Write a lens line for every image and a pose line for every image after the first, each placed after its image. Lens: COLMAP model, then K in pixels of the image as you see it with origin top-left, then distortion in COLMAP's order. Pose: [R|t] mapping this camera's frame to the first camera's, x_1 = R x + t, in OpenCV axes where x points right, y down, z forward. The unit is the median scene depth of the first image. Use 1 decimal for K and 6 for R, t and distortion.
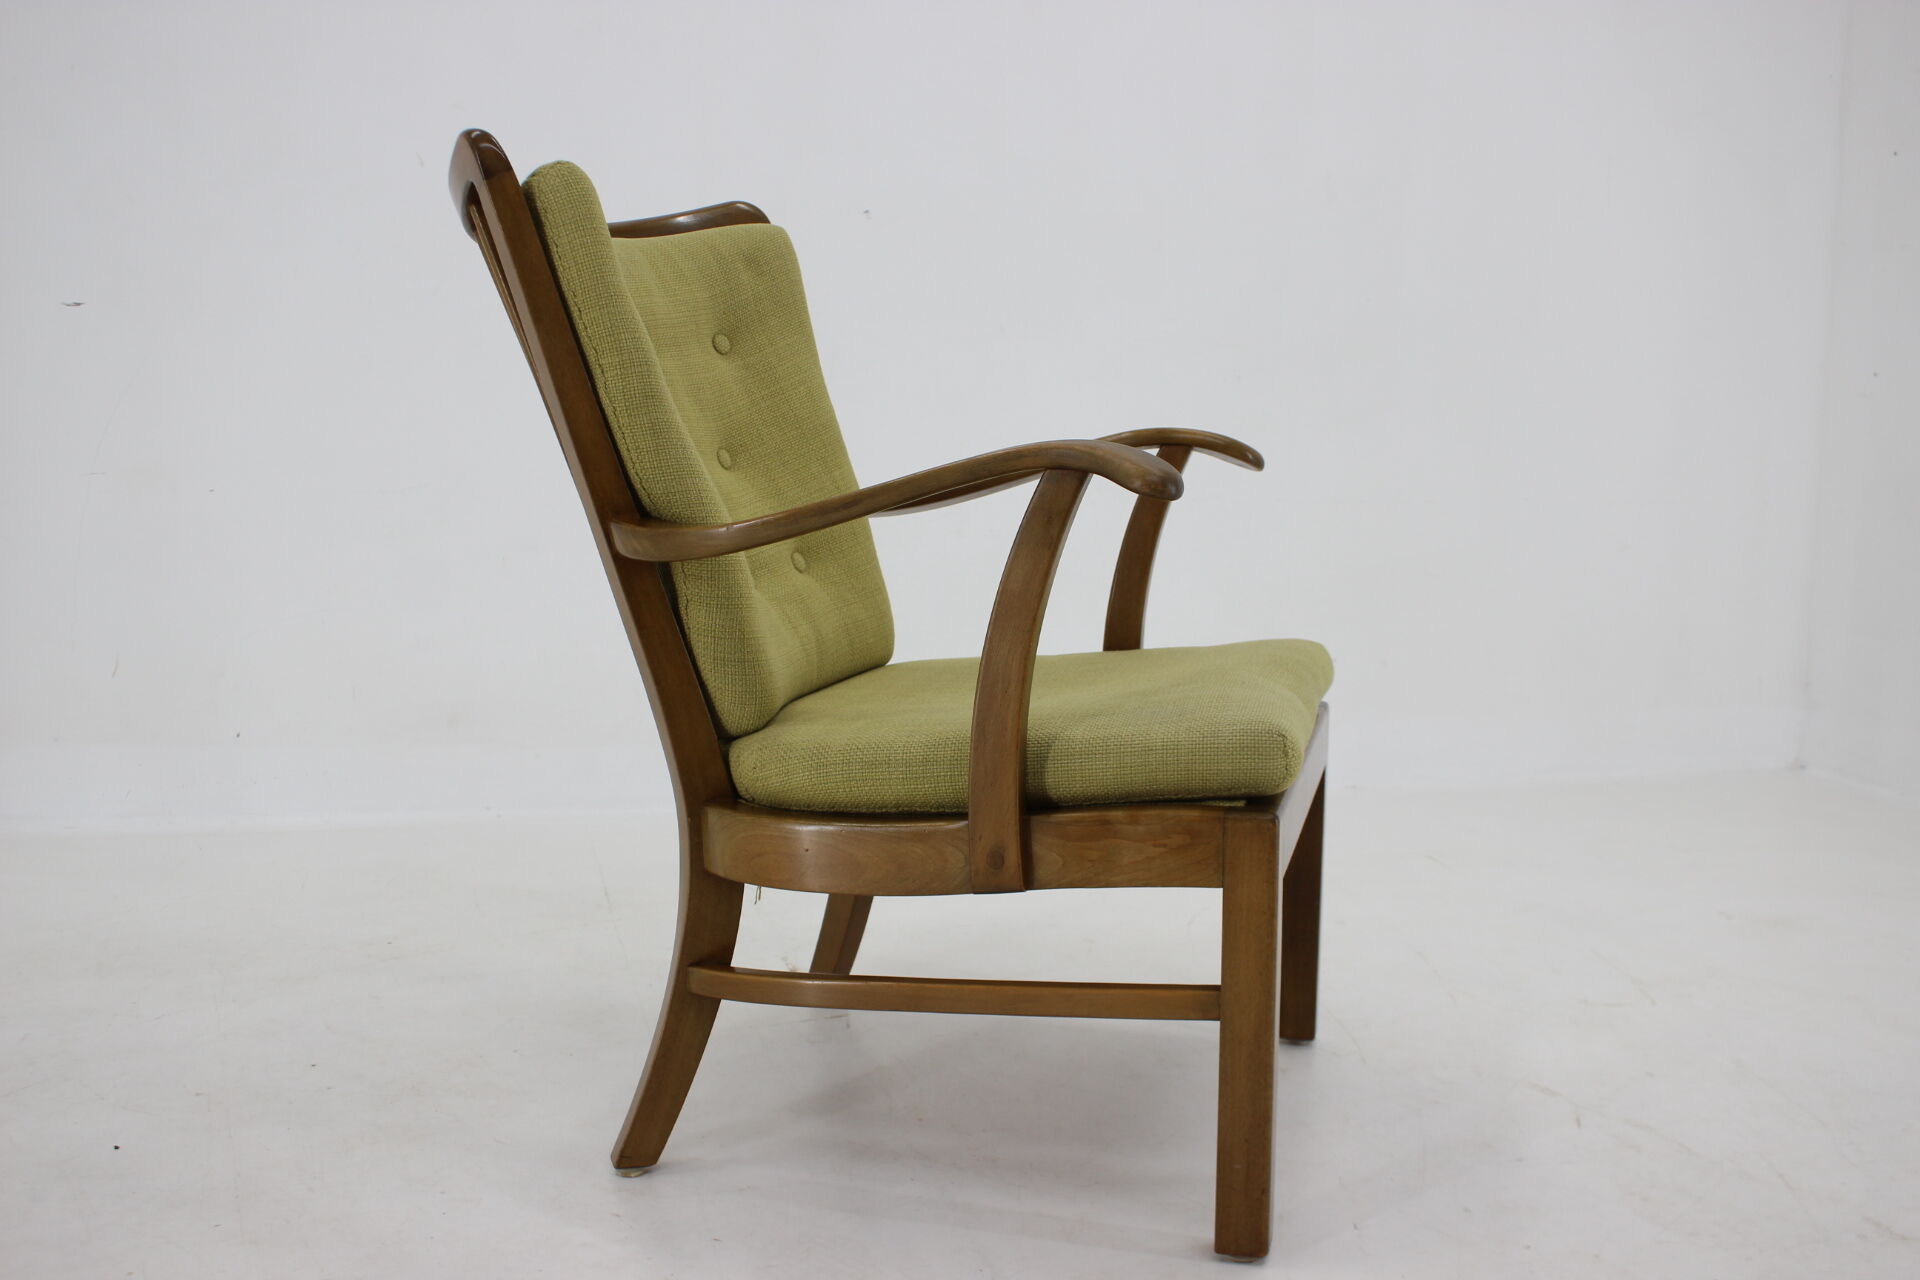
lens RADIAL K [[1366.5, 0, 966.2], [0, 1366.5, 637.0], [0, 0, 1]] dist [-0.034304, 0.009386]
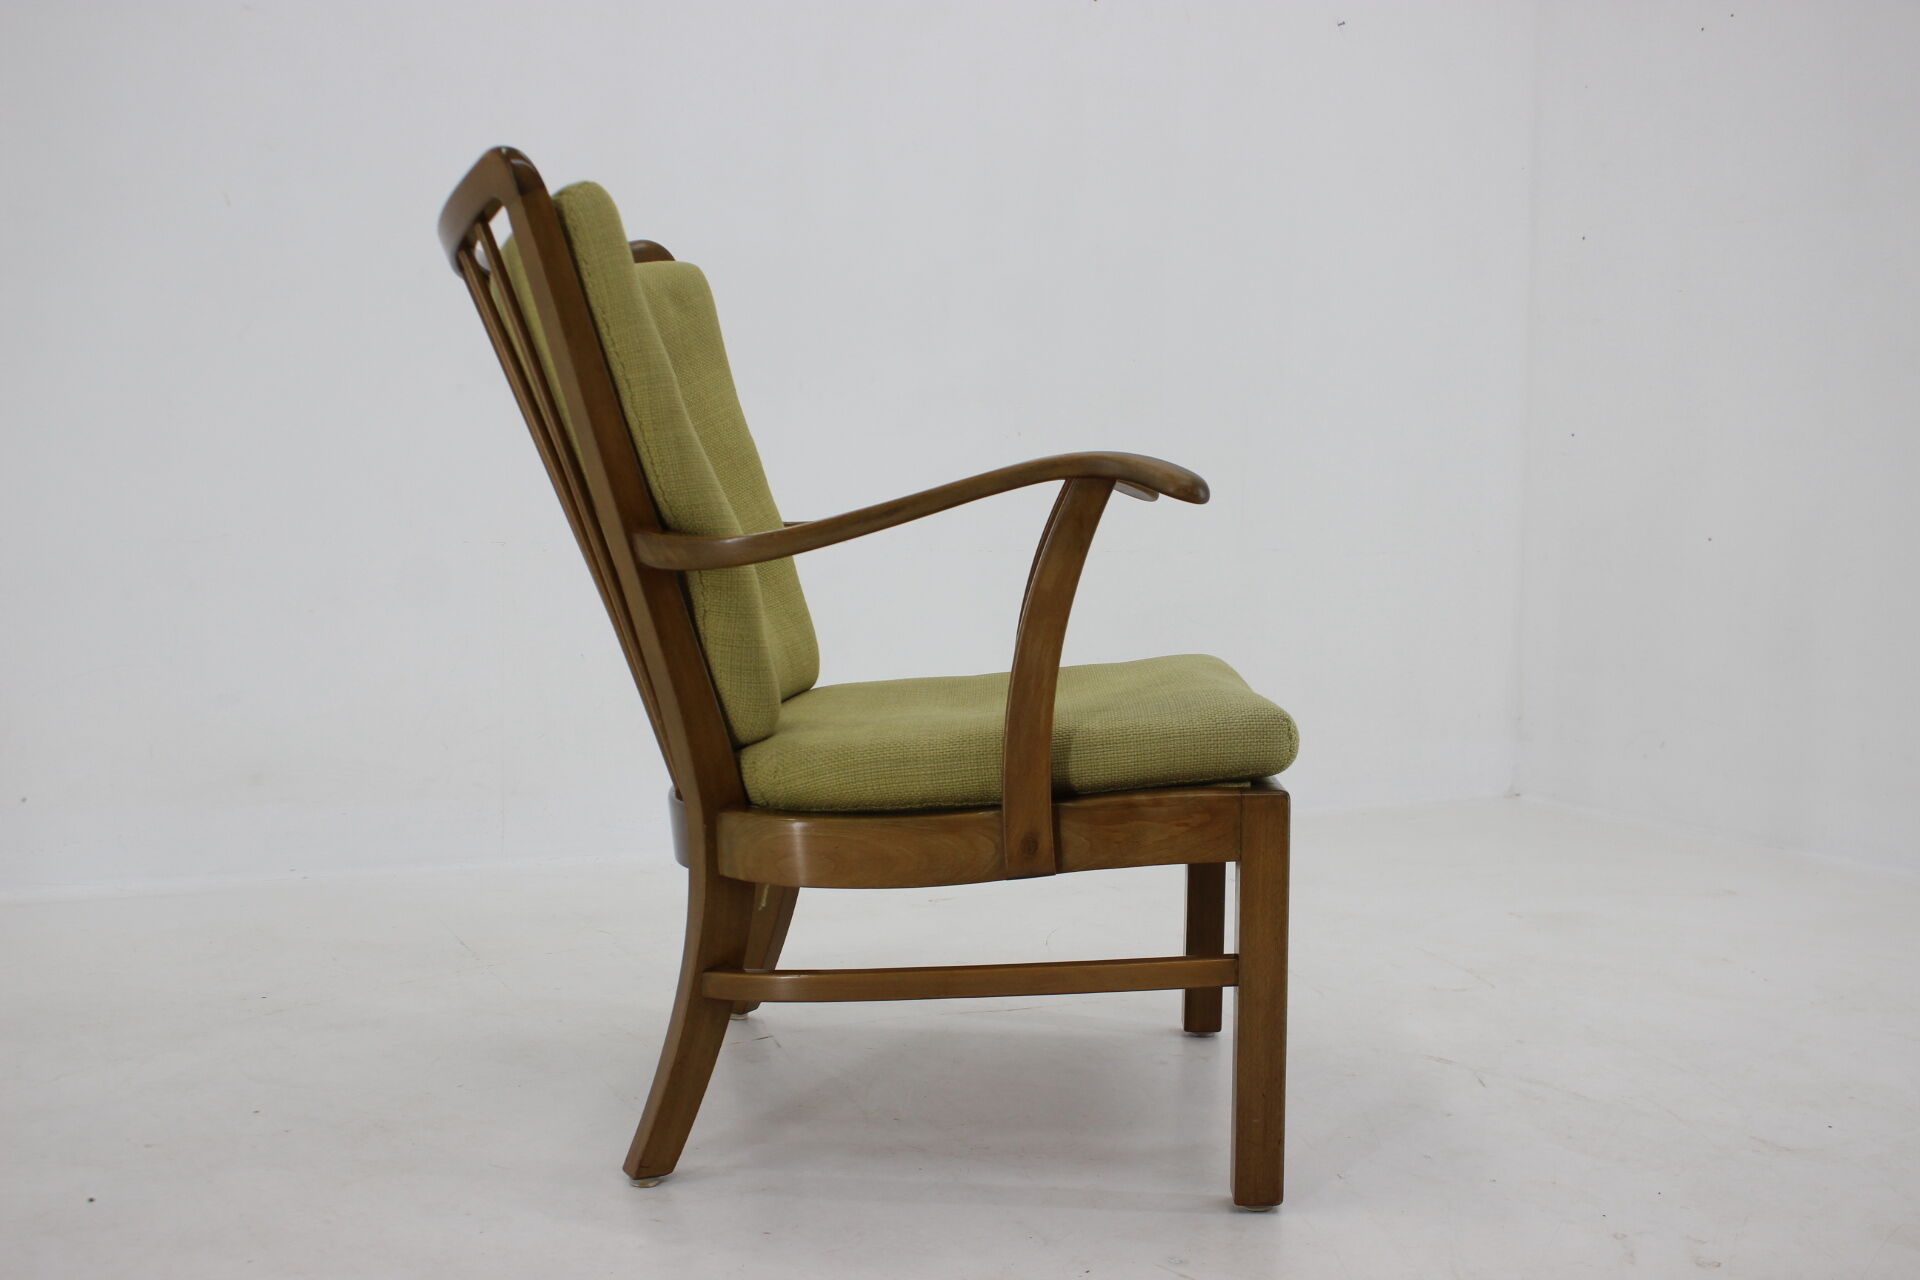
lens RADIAL K [[1342.4, 0, 955.4], [0, 1342.4, 641.9], [0, 0, 1]] dist [-0.021650, -0.004626]
pose [[0.987152, -0.016543, 0.158923, -0.188636], [0.022242, 0.999169, -0.034153, 0.037284], [-0.158226, 0.037249, 0.986700, -0.026573]]
